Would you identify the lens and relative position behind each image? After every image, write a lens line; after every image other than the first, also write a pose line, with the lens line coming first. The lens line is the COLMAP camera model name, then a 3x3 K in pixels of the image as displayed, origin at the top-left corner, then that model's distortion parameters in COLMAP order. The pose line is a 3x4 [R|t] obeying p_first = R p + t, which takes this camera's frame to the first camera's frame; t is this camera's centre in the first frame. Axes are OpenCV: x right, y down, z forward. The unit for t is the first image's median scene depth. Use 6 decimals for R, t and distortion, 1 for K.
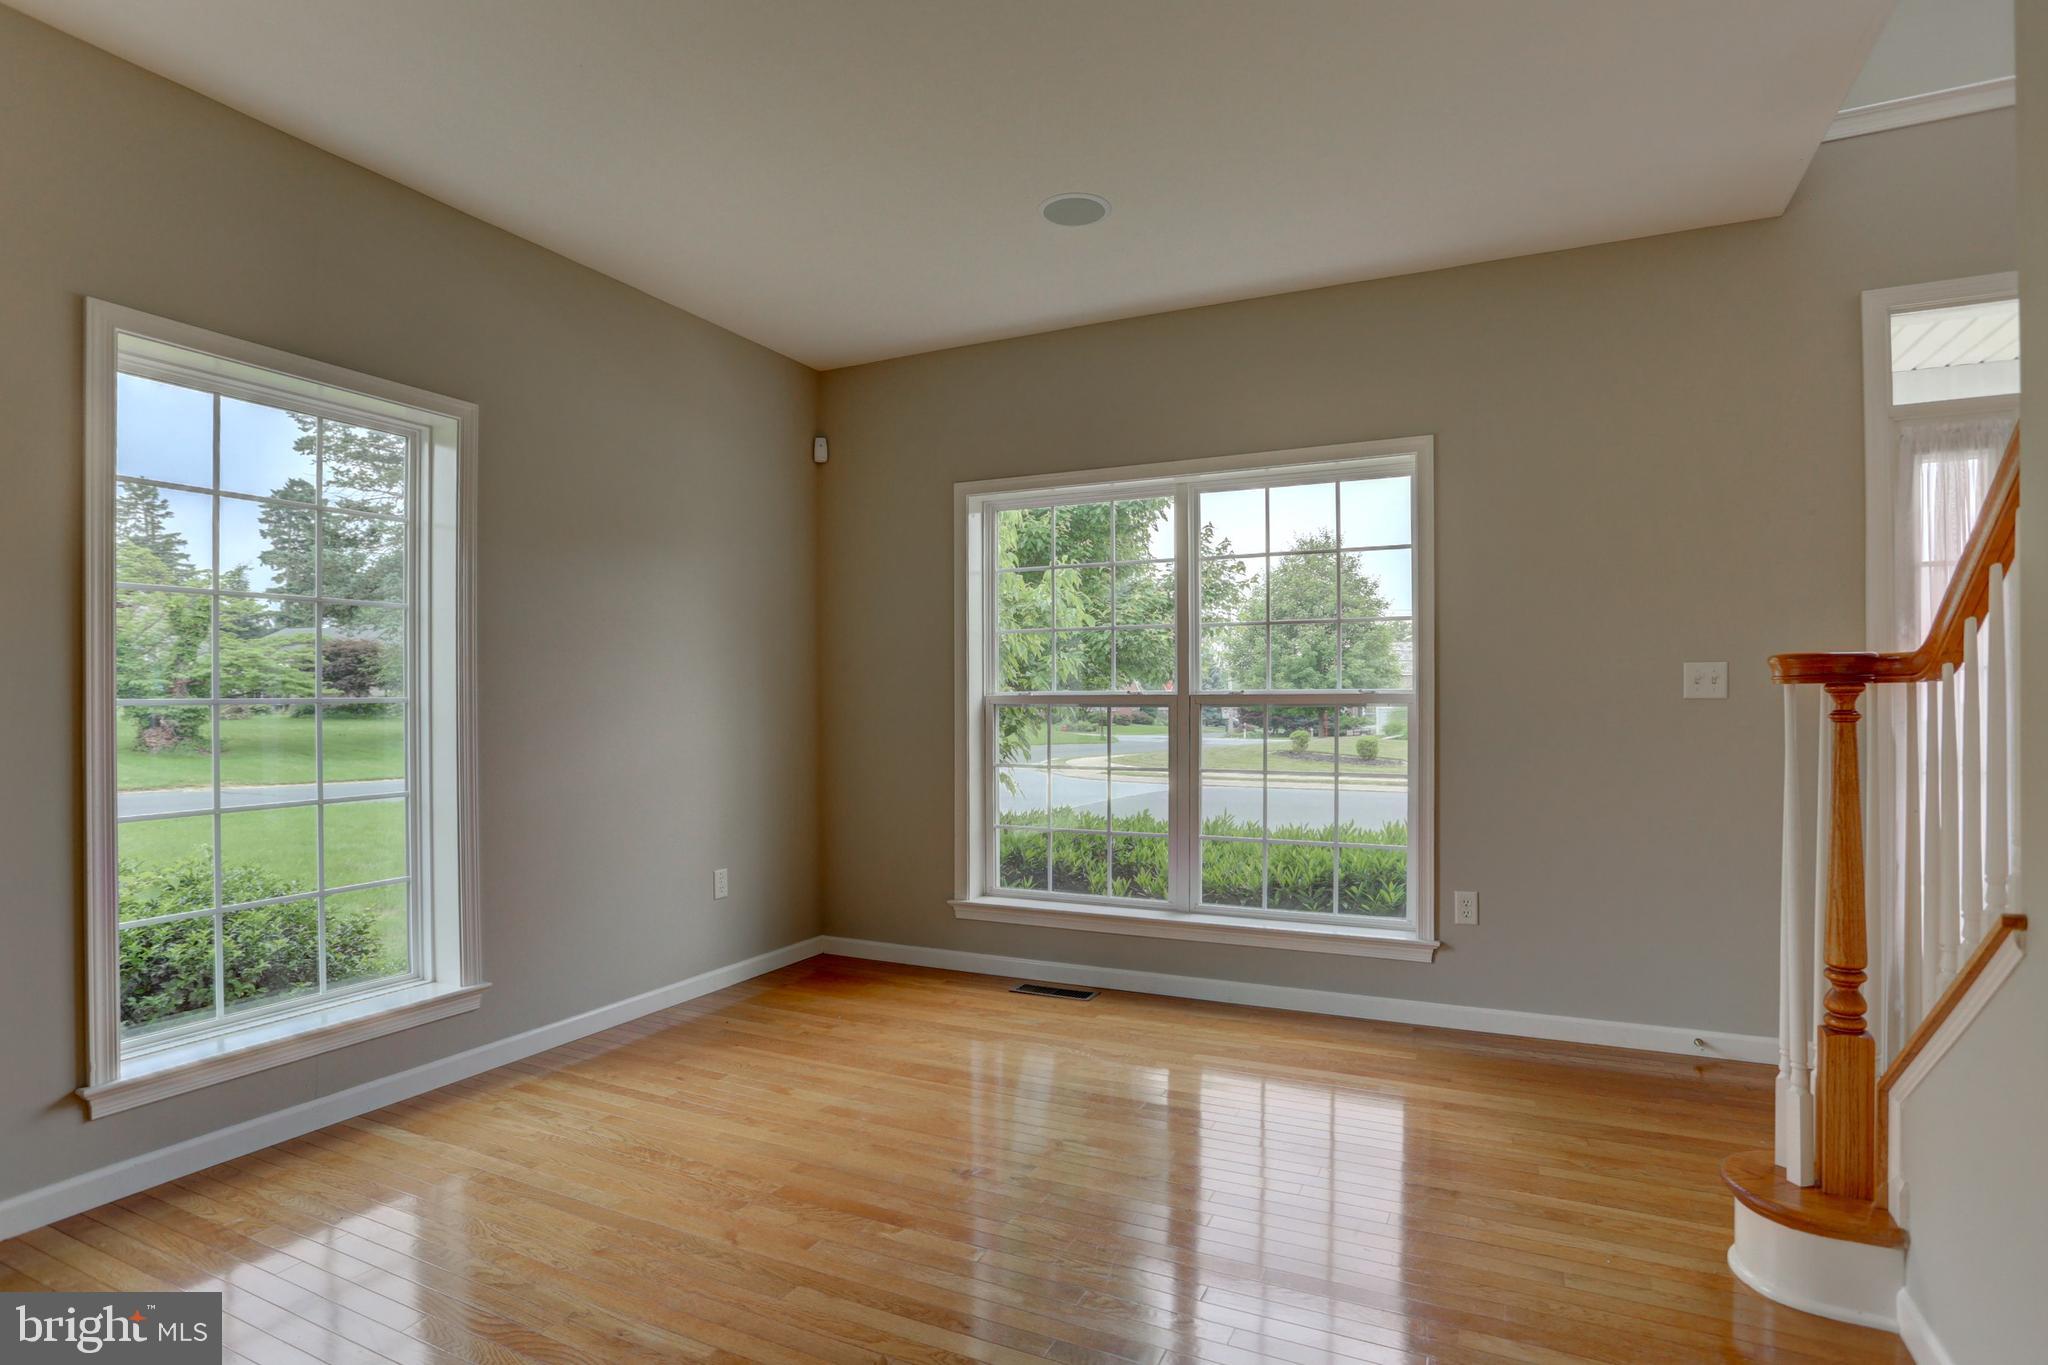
lens RADIAL K [[1022.2, 0, 1036.8], [0, 1022.2, 704.5], [0, 0, 1]] dist [-0.050341, 0.017049]
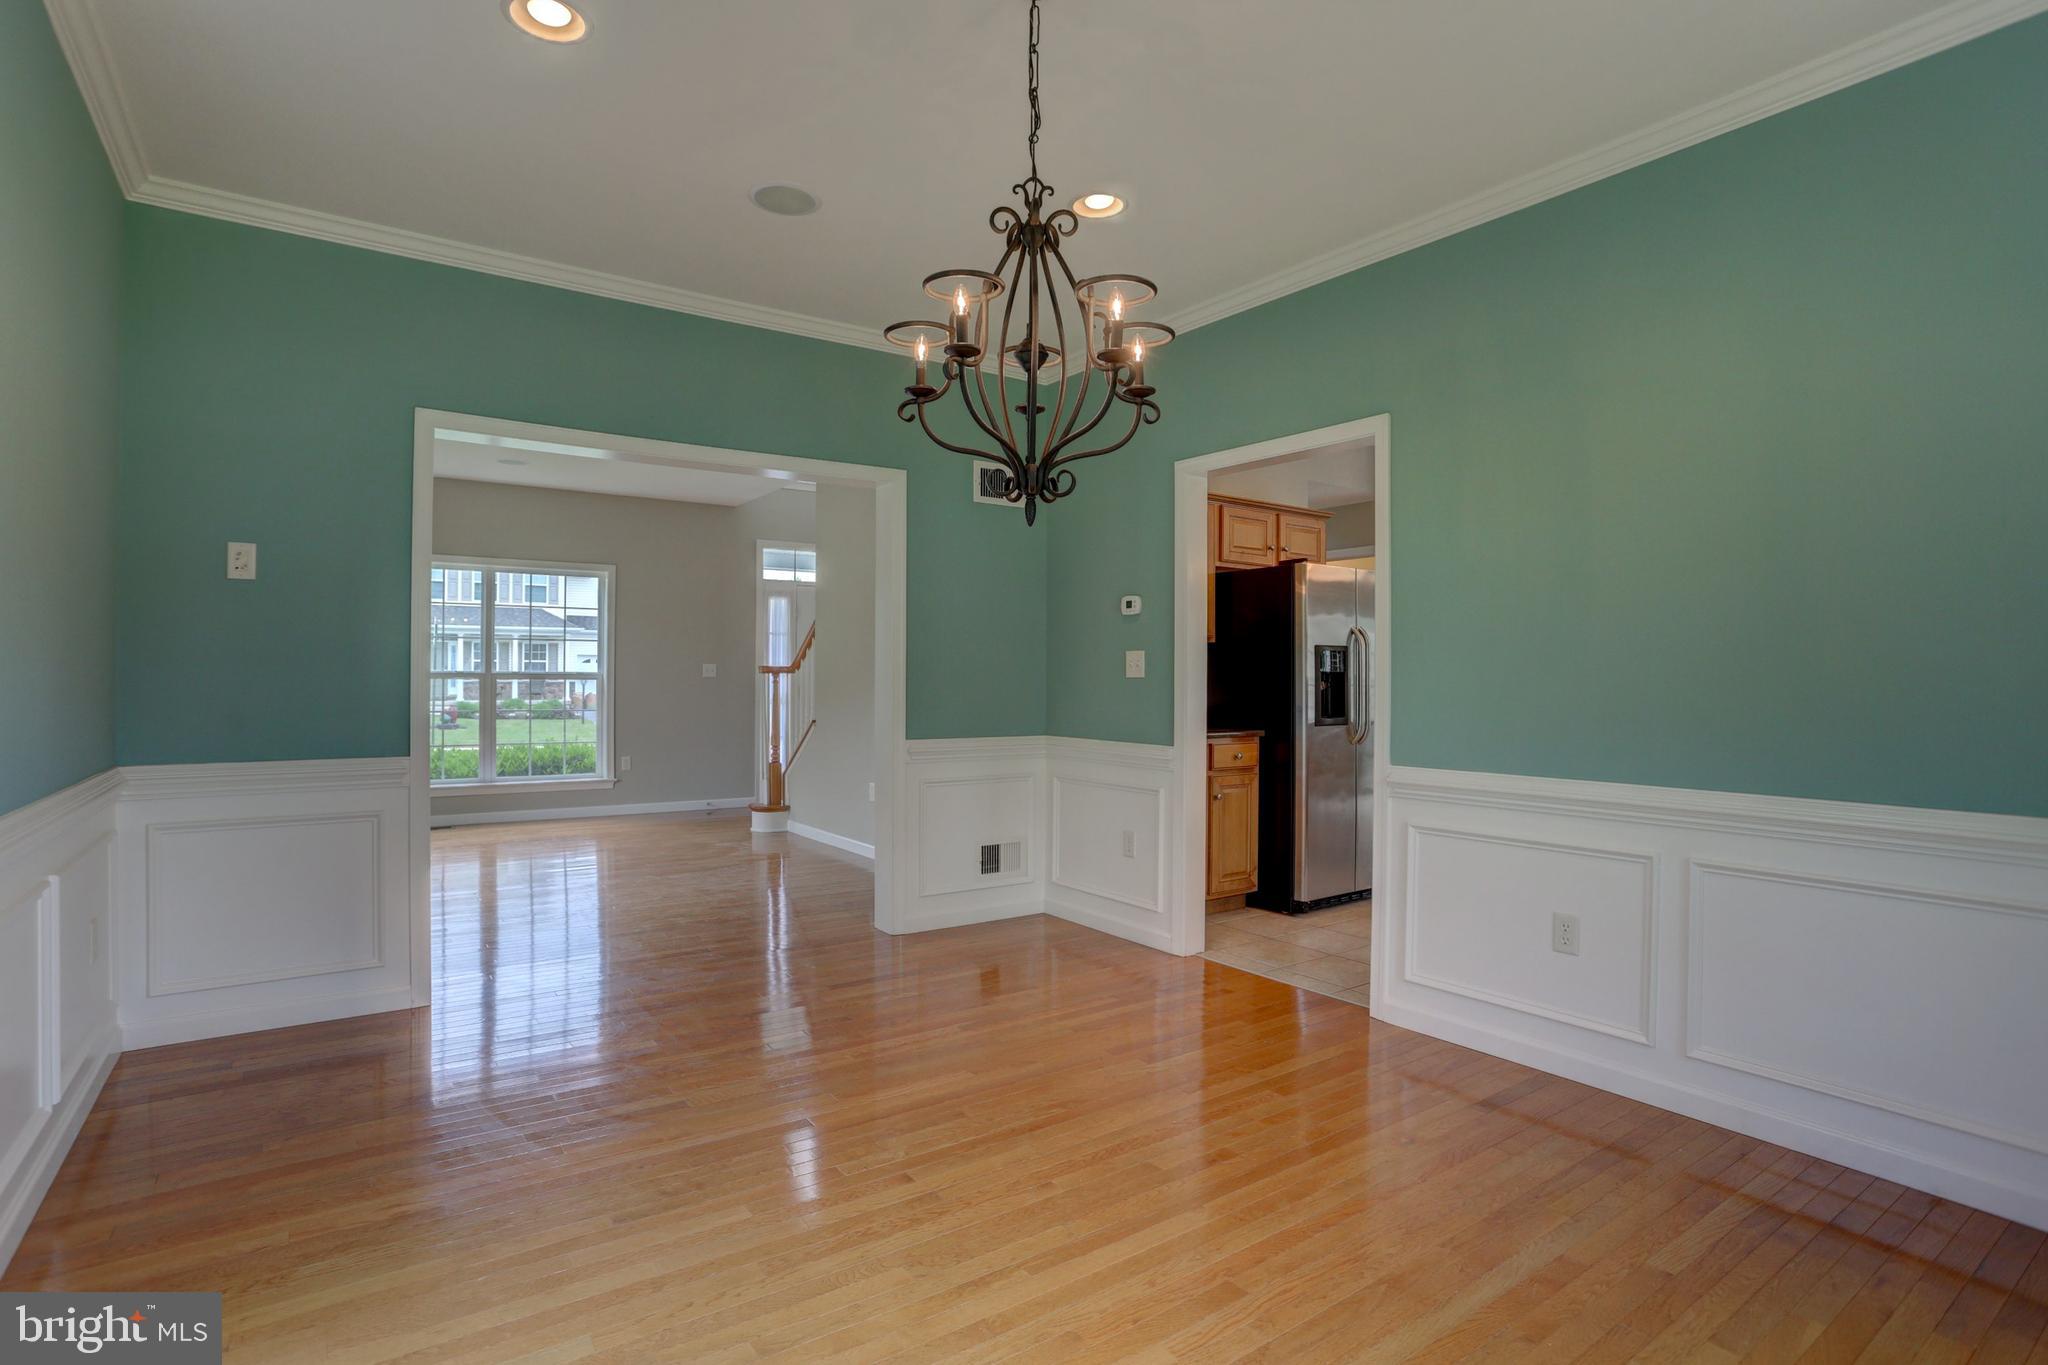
lens RADIAL K [[1016.4, 0, 984.9], [0, 1016.4, 689.7], [0, 0, 1]] dist [-0.049770, -0.000141]
pose [[0.510206, -0.000027, 0.860052, -1.059715], [-0.004977, 0.999983, 0.002983, 0.012735], [-0.860038, -0.005802, 0.510197, -0.840404]]
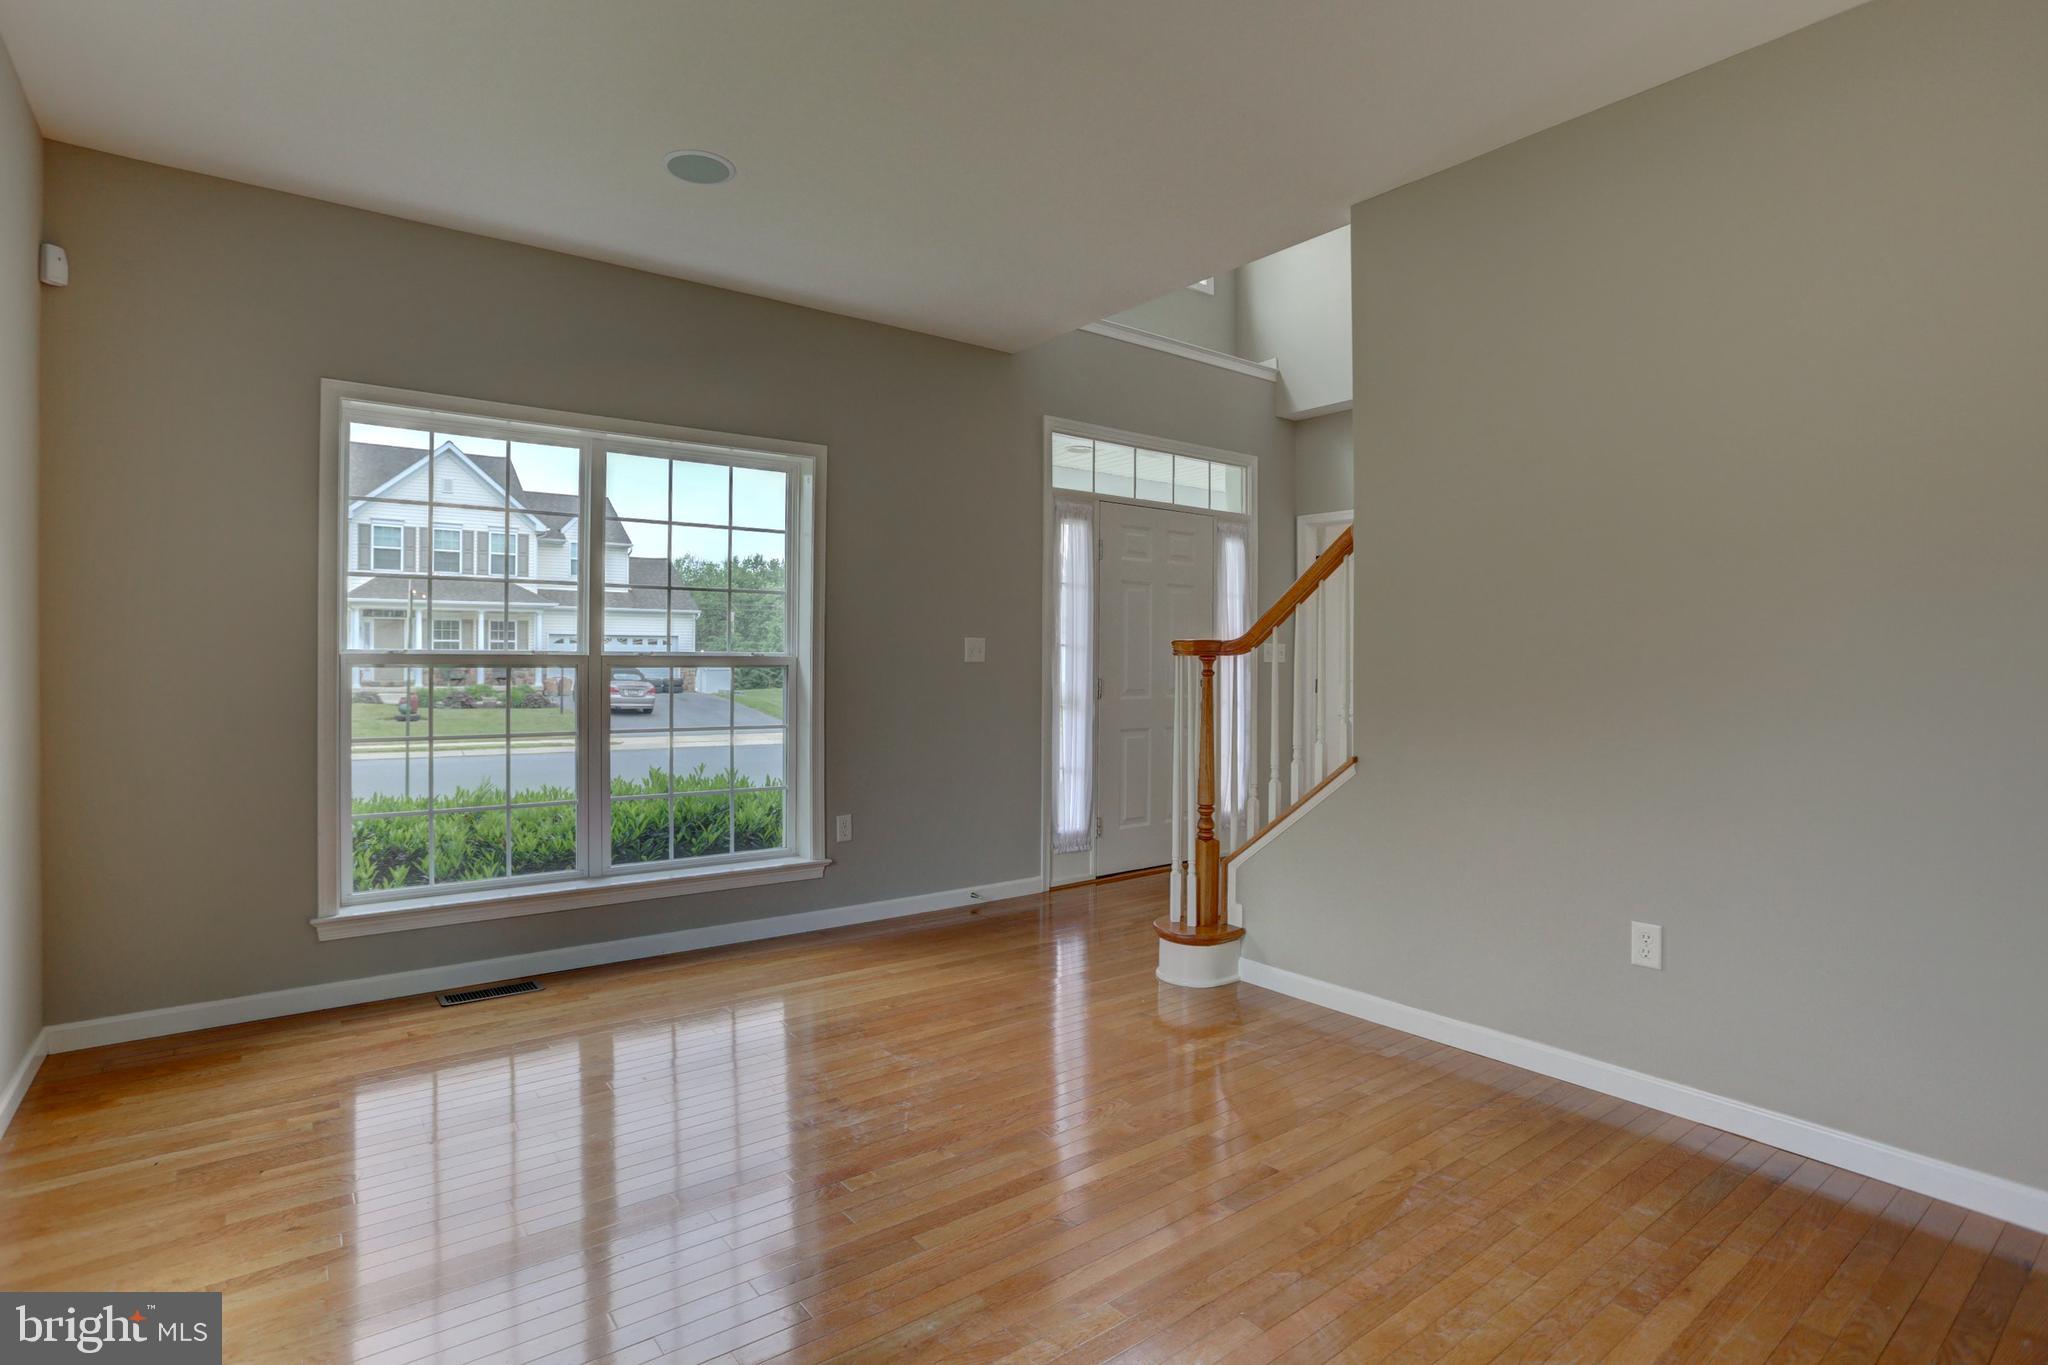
lens RADIAL K [[1025.6, 0, 955.8], [0, 1025.6, 666.0], [0, 0, 1]] dist [-0.055137, 0.000795]
pose [[0.491898, 0.001761, 0.870651, -0.540047], [-0.001831, 0.999998, -0.000988, 0.000834], [-0.870651, -0.001108, 0.491900, 0.224509]]
